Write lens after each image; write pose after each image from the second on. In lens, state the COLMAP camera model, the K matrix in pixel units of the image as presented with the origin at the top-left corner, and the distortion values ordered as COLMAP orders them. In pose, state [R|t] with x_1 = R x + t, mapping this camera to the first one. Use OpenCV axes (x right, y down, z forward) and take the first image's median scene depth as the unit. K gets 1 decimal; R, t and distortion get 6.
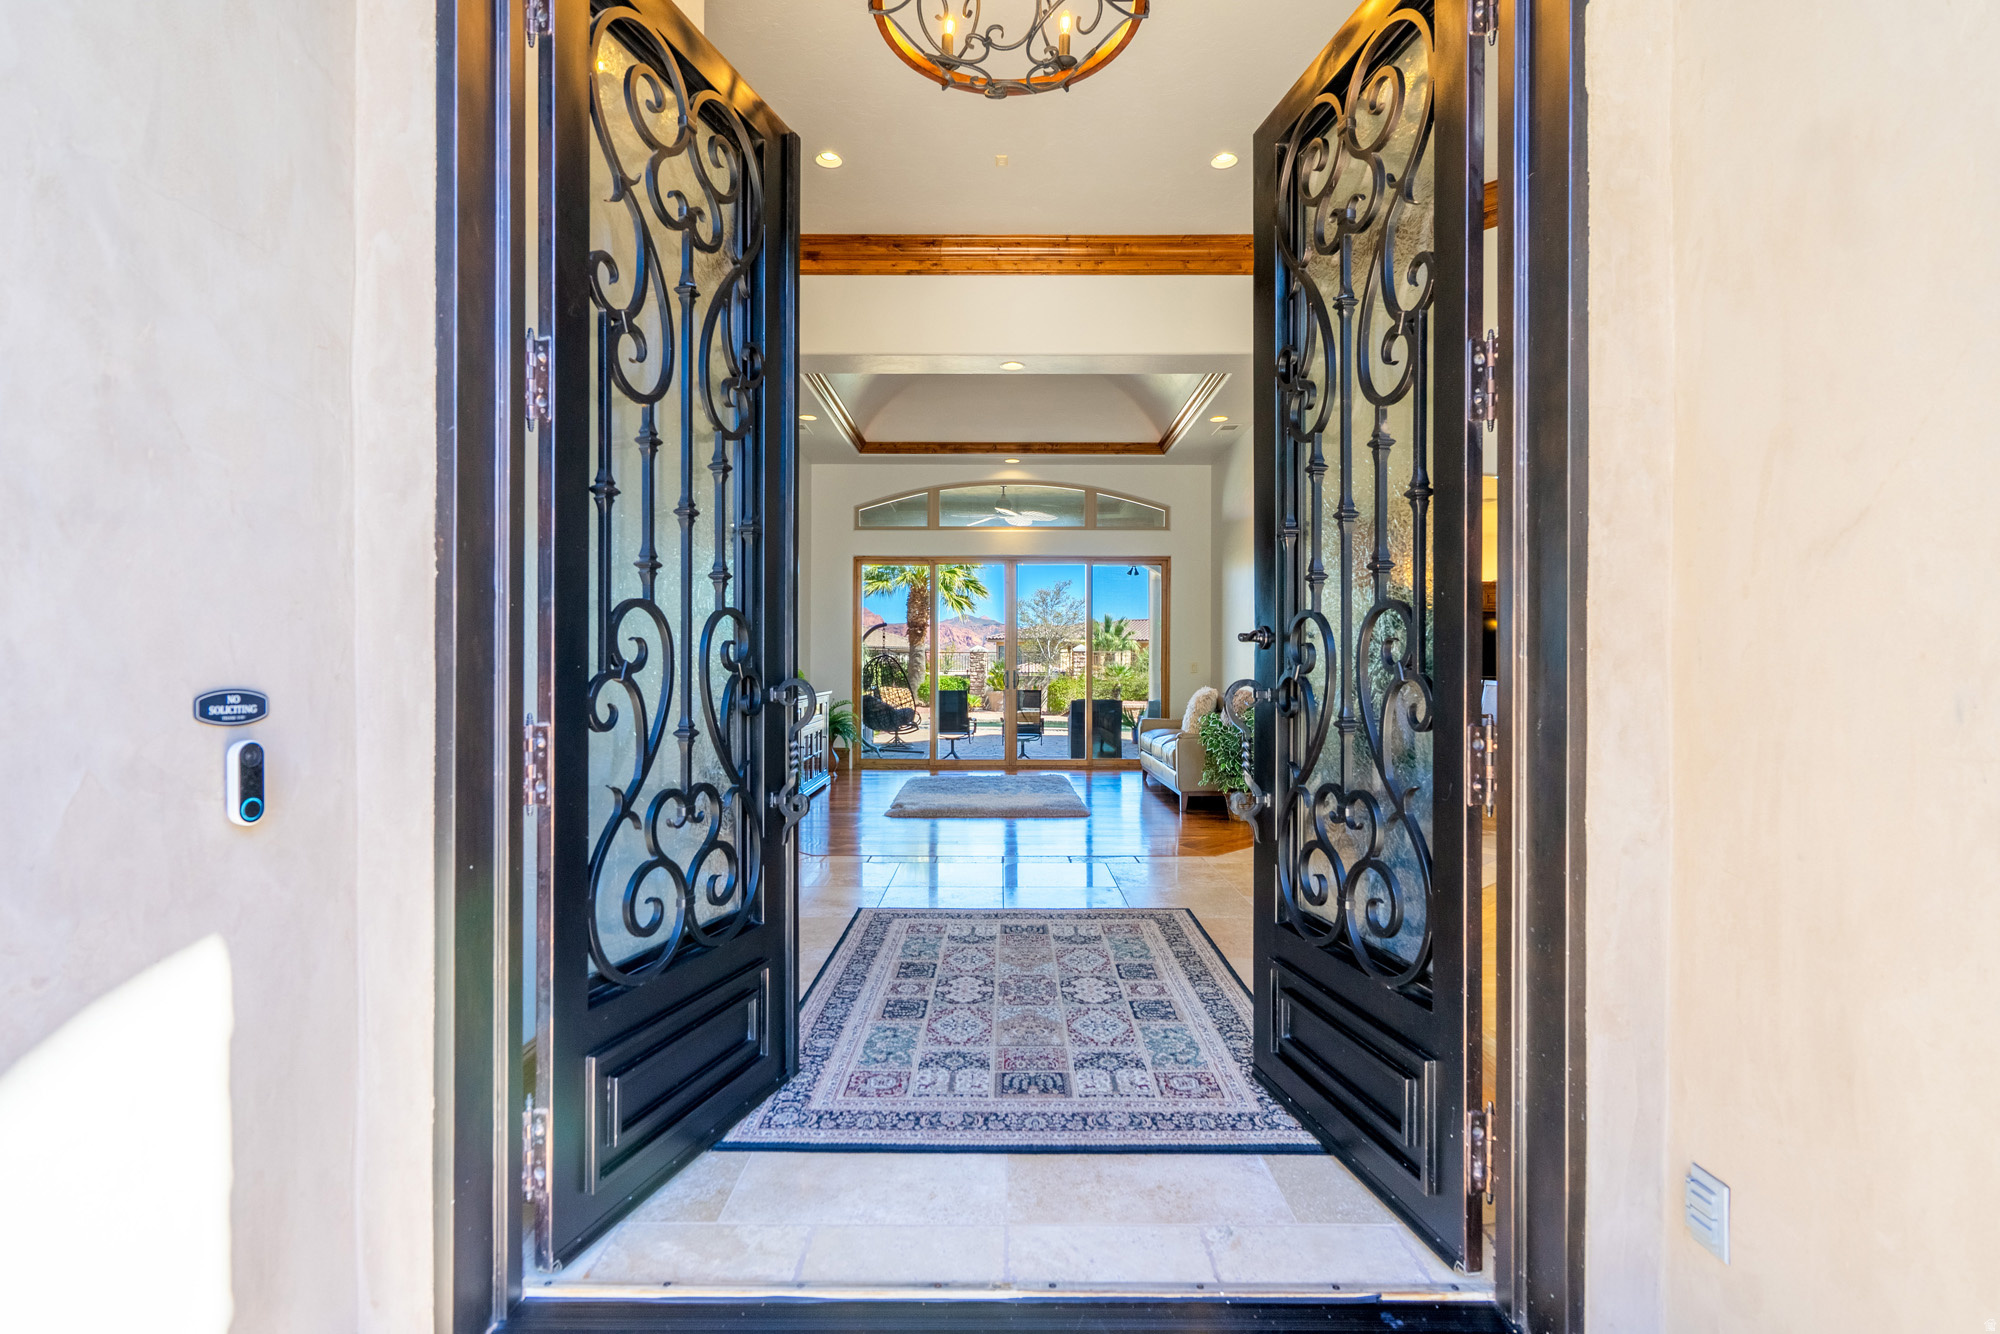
lens RADIAL K [[956.5, 0, 1003.1], [0, 956.5, 670.0], [0, 0, 1]] dist [0.000661, 0.000015]
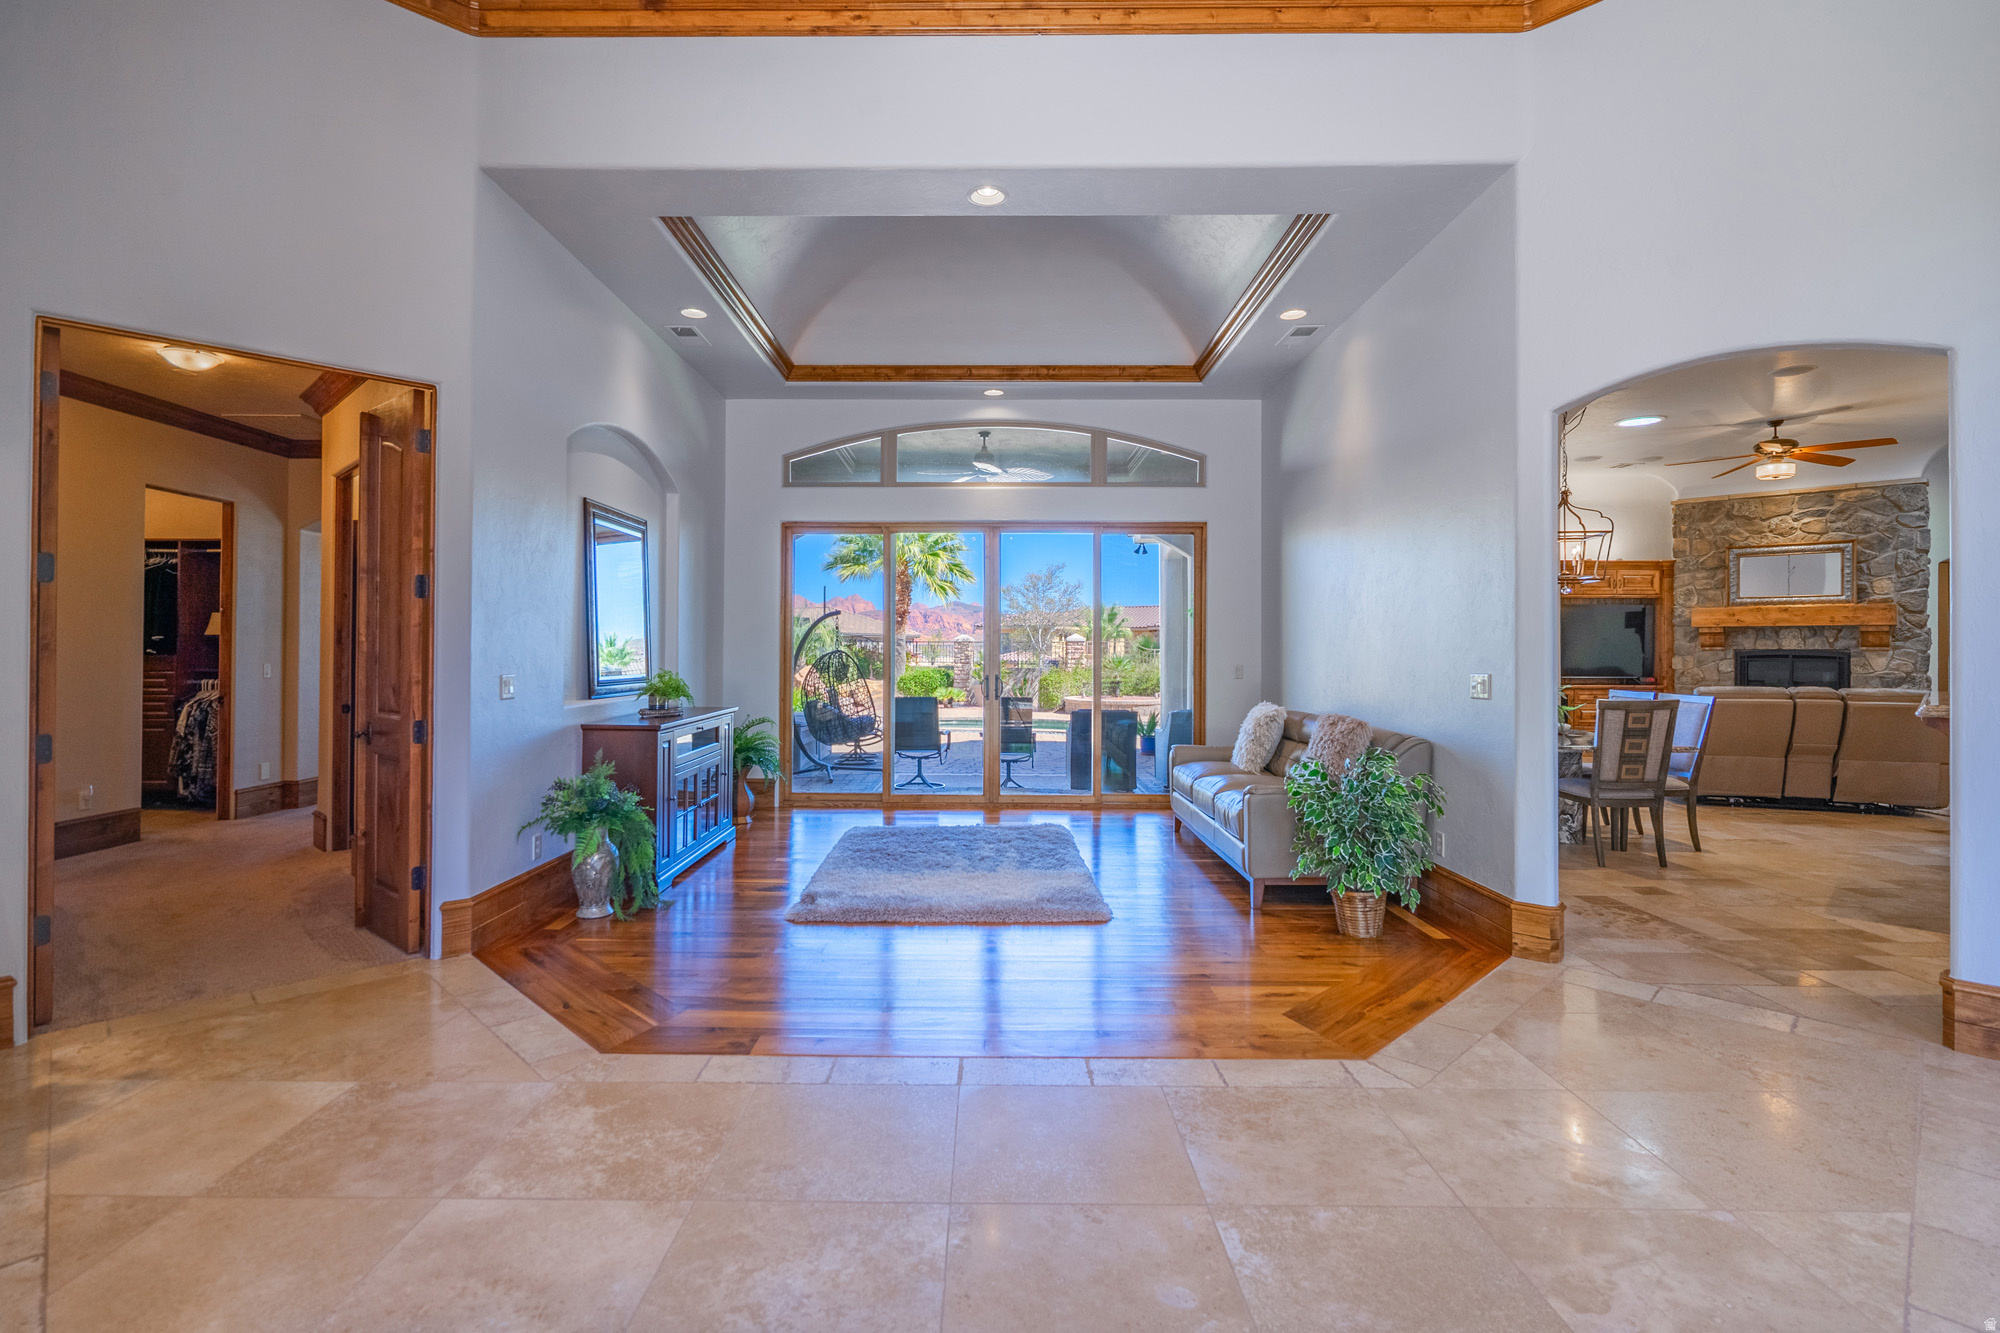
lens RADIAL K [[922.8, 0, 985.6], [0, 922.8, 639.2], [0, 0, 1]] dist [-0.004192, 0.000257]
pose [[0.999958, 0.001470, -0.009031, 0.010224], [-0.001619, 0.999861, -0.016581, -0.016416], [0.009006, 0.016595, 0.999822, 0.296274]]
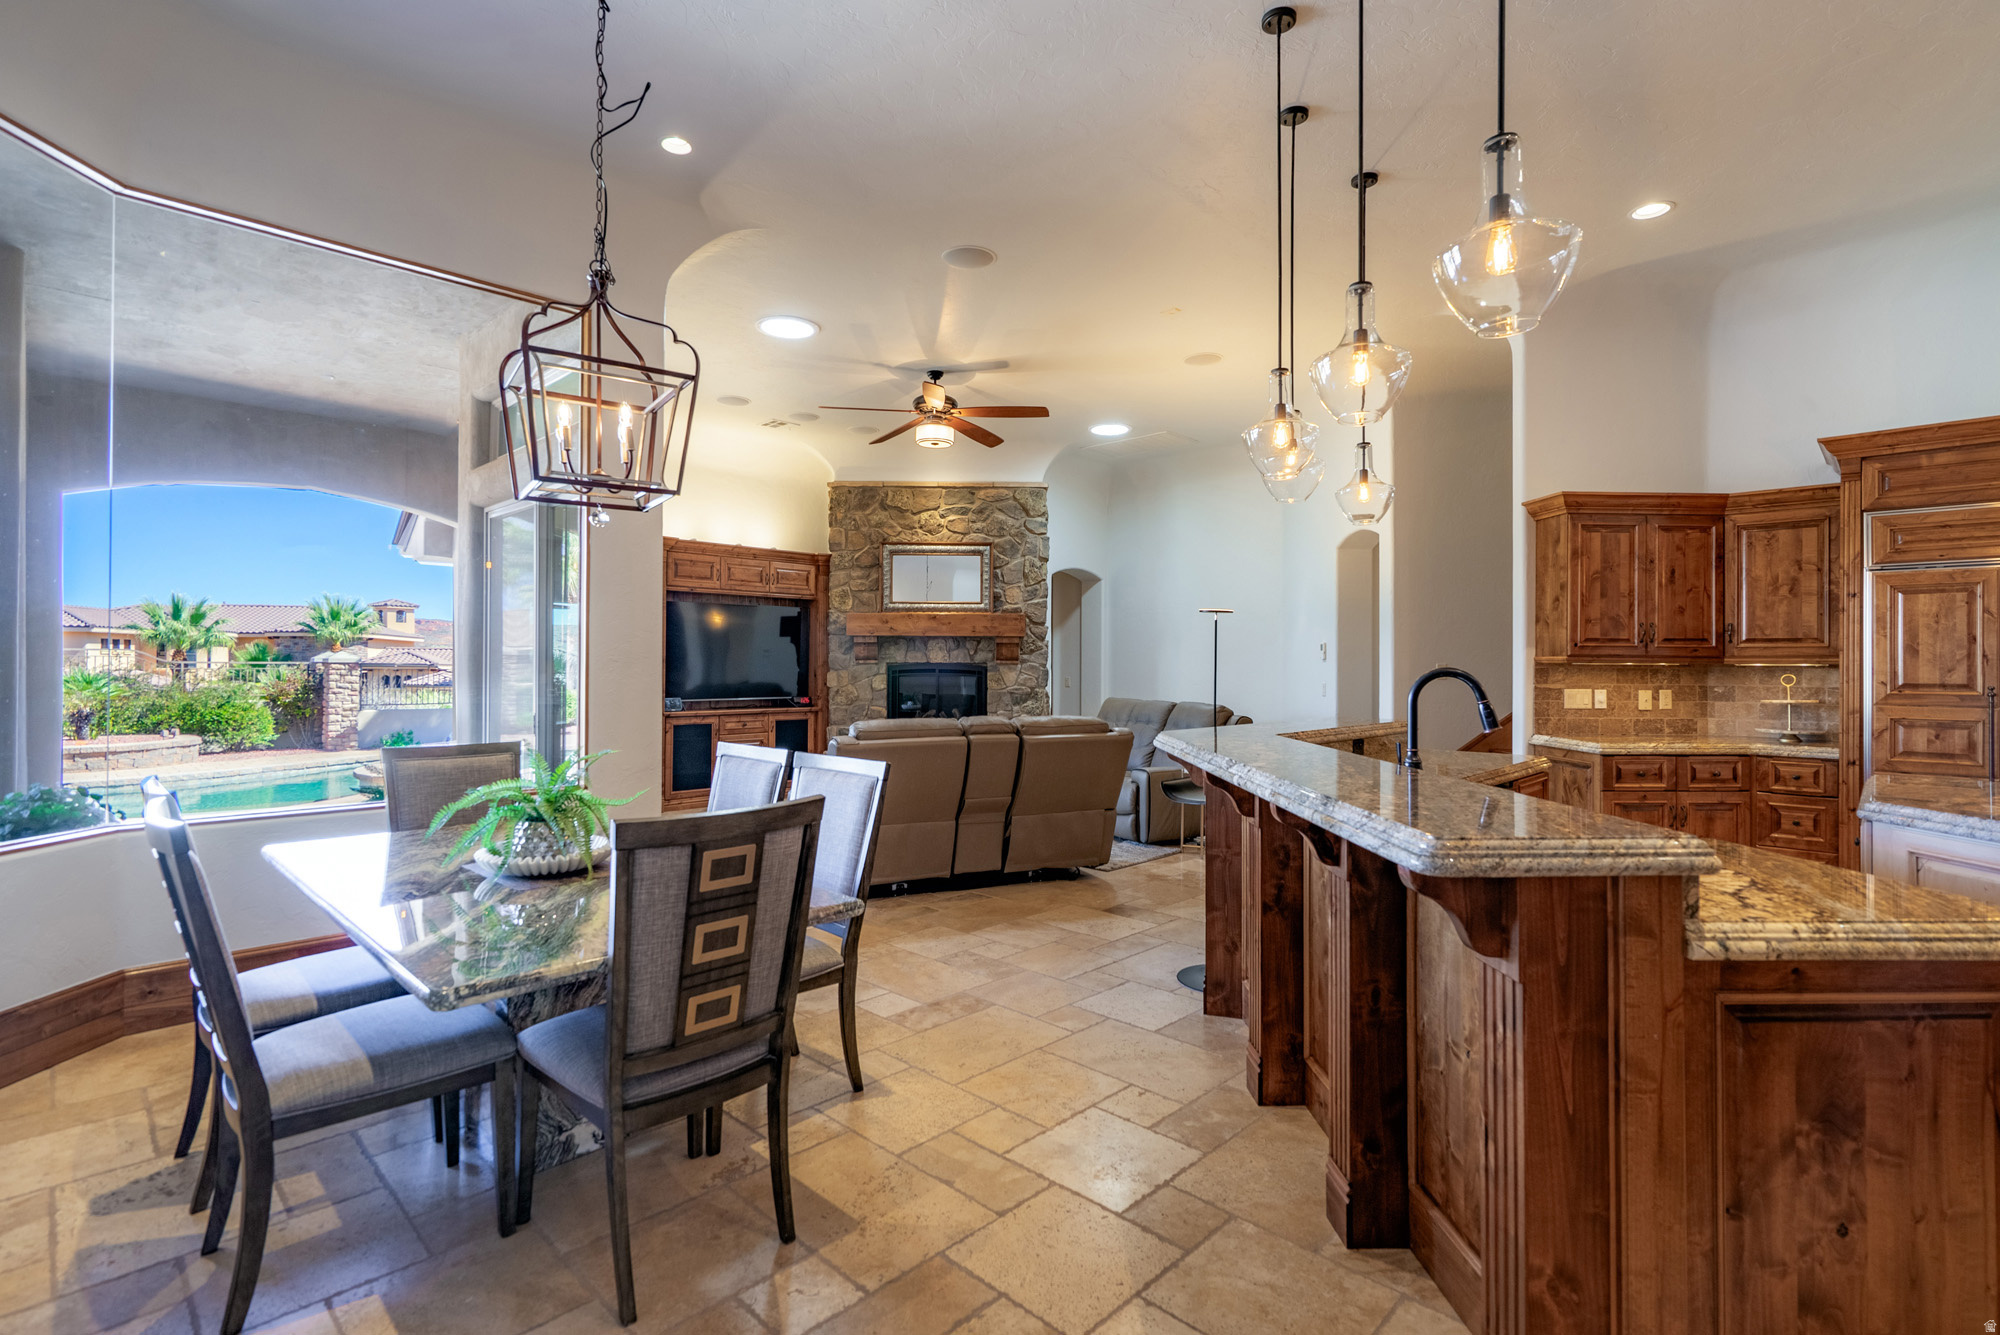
lens RADIAL K [[922.8, 0, 997.7], [0, 922.8, 661.4], [0, 0, 1]] dist [-0.004192, 0.000257]
pose [[0.689967, 0.003213, 0.723833, 0.318407], [0.002304, 0.999975, -0.006634, -0.019206], [-0.723837, 0.006245, 0.689943, 0.708403]]
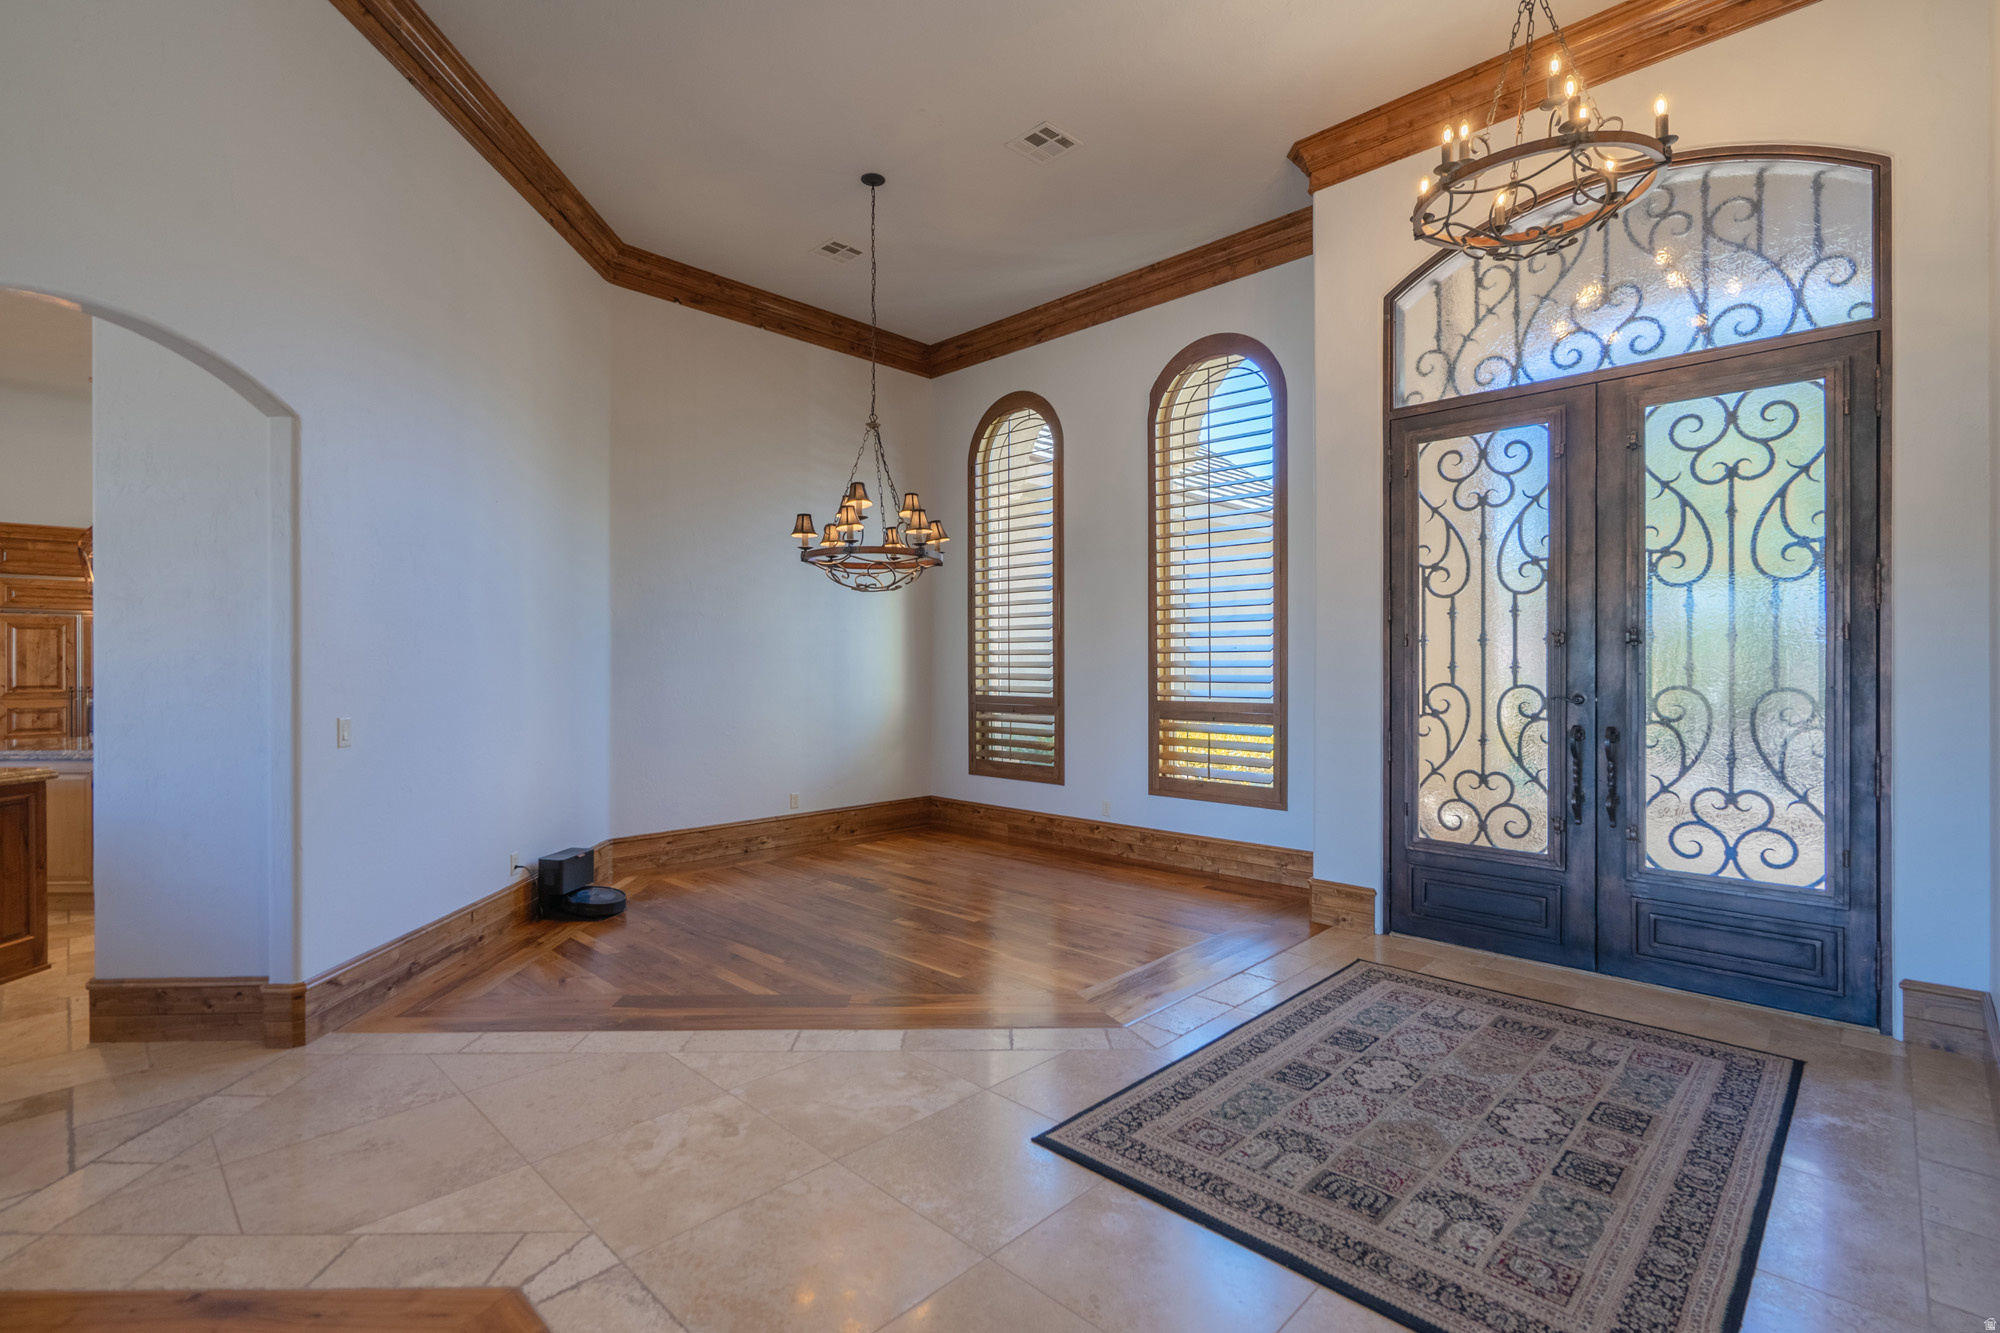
lens RADIAL K [[922.8, 0, 1010.5], [0, 922.8, 665.9], [0, 0, 1]] dist [-0.004192, 0.000257]
pose [[-0.726550, -0.000252, 0.687113, -0.095058], [0.004696, 0.999975, 0.005333, -0.025922], [-0.687097, 0.007101, -0.726531, 0.685501]]
